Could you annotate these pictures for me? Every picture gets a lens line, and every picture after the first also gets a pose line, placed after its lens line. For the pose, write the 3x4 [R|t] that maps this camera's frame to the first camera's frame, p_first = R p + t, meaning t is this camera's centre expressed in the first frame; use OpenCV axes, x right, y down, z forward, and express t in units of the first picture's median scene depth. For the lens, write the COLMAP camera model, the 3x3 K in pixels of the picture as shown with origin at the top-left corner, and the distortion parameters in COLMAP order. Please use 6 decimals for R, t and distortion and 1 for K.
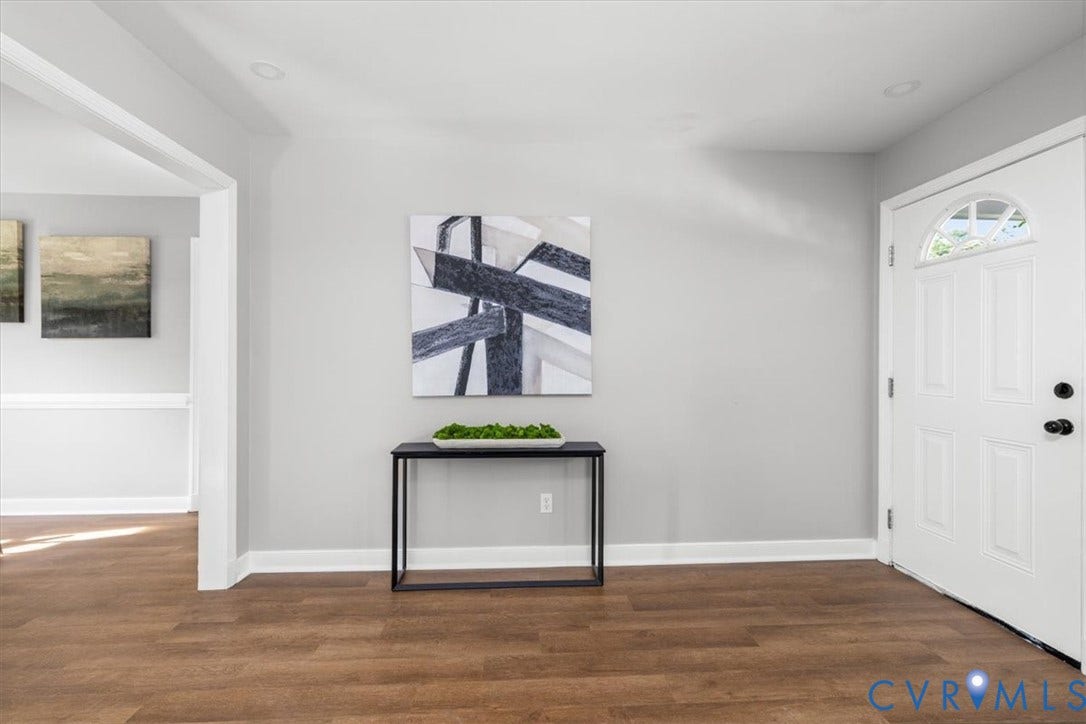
lens RADIAL K [[465.4, 0, 553.1], [0, 465.4, 358.7], [0, 0, 1]] dist [0.000951, 0.000448]
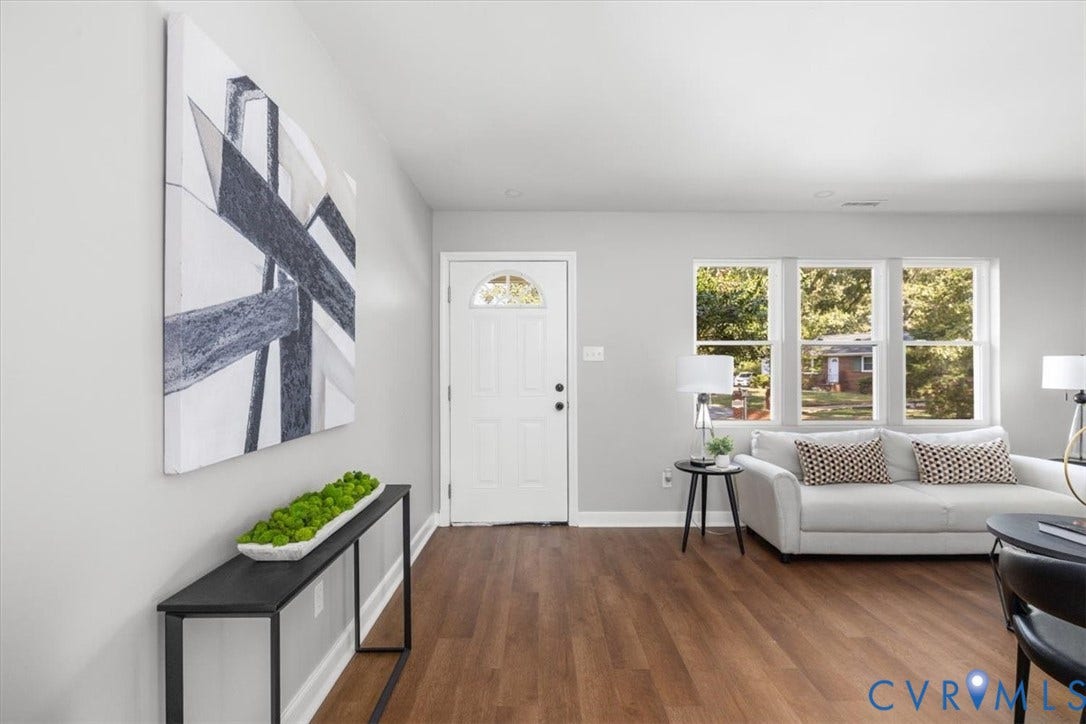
lens RADIAL K [[494.0, 0, 540.7], [0, 494.0, 360.0], [0, 0, 1]] dist [-0.003446, -0.000078]
pose [[0.052881, 0.017859, 0.998441, -0.697591], [0.000422, 0.999840, -0.017906, -0.007928], [-0.998601, 0.001368, 0.052865, 0.673957]]
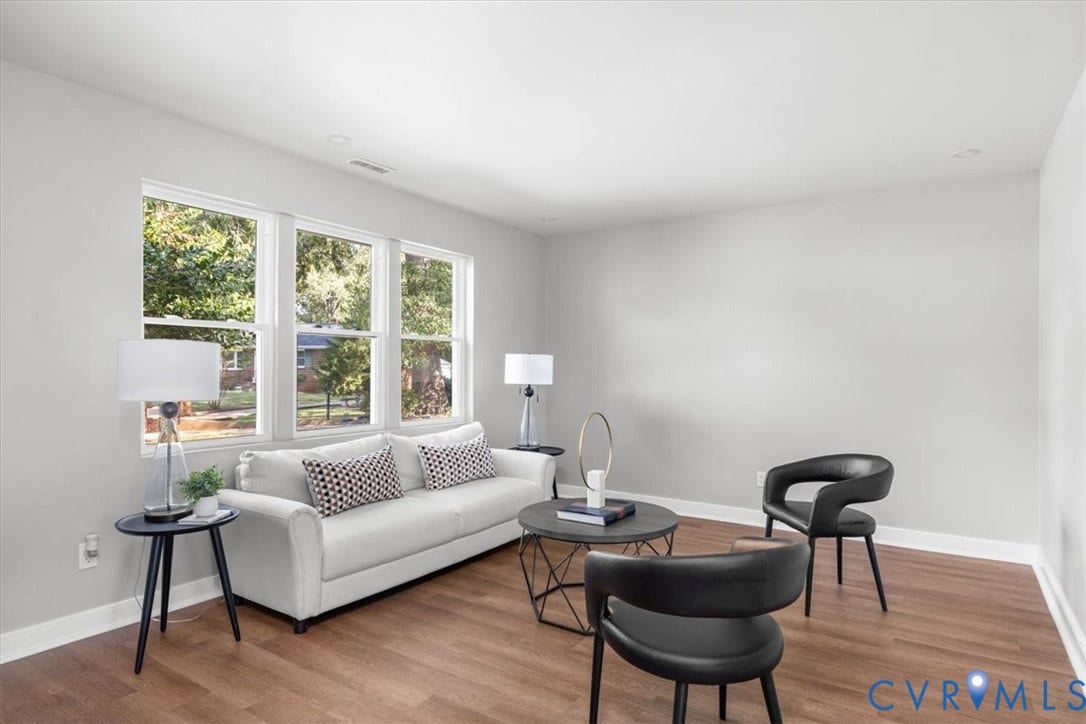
lens RADIAL K [[615.9, 0, 543.0], [0, 615.9, 362.0], [0, 0, 1]] dist [0.001342, 0.000818]
pose [[-0.797519, -0.002528, 0.603289, -0.456308], [-0.008225, 0.999944, -0.006682, -0.006285], [-0.603238, -0.010291, -0.797495, 0.752723]]
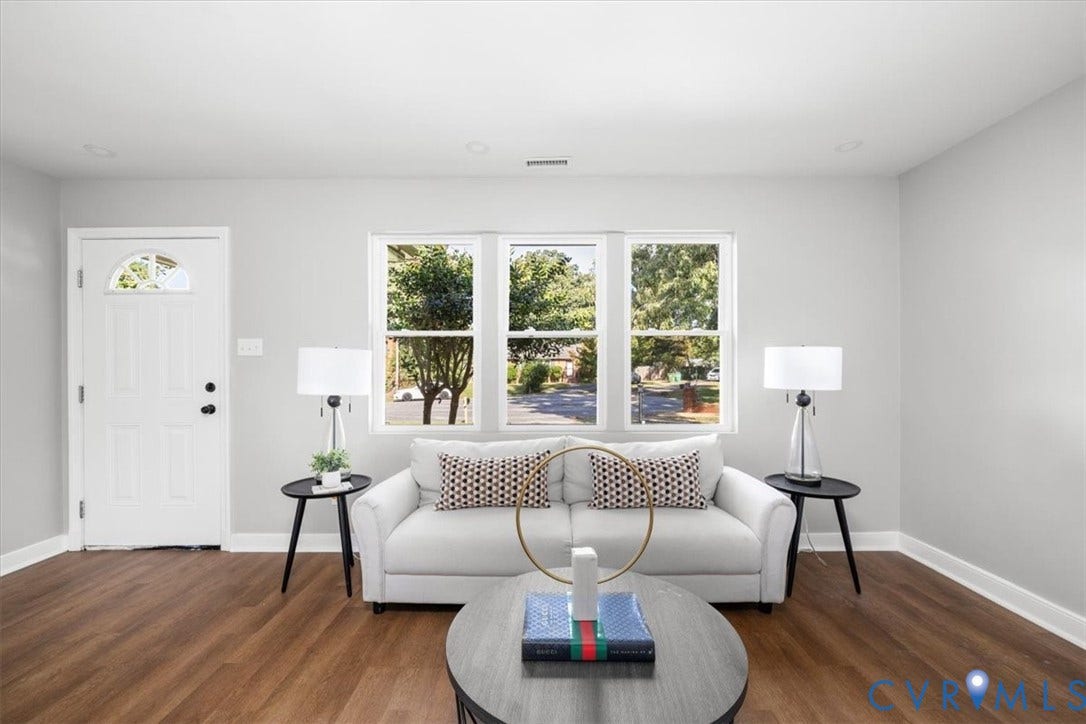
lens RADIAL K [[457.2, 0, 548.0], [0, 457.2, 364.9], [0, 0, 1]] dist [-0.002734, -0.000722]
pose [[0.065285, -0.006387, 0.997846, -0.315860], [0.004854, 0.999970, 0.006083, -0.011381], [-0.997855, 0.004446, 0.065314, -0.216391]]
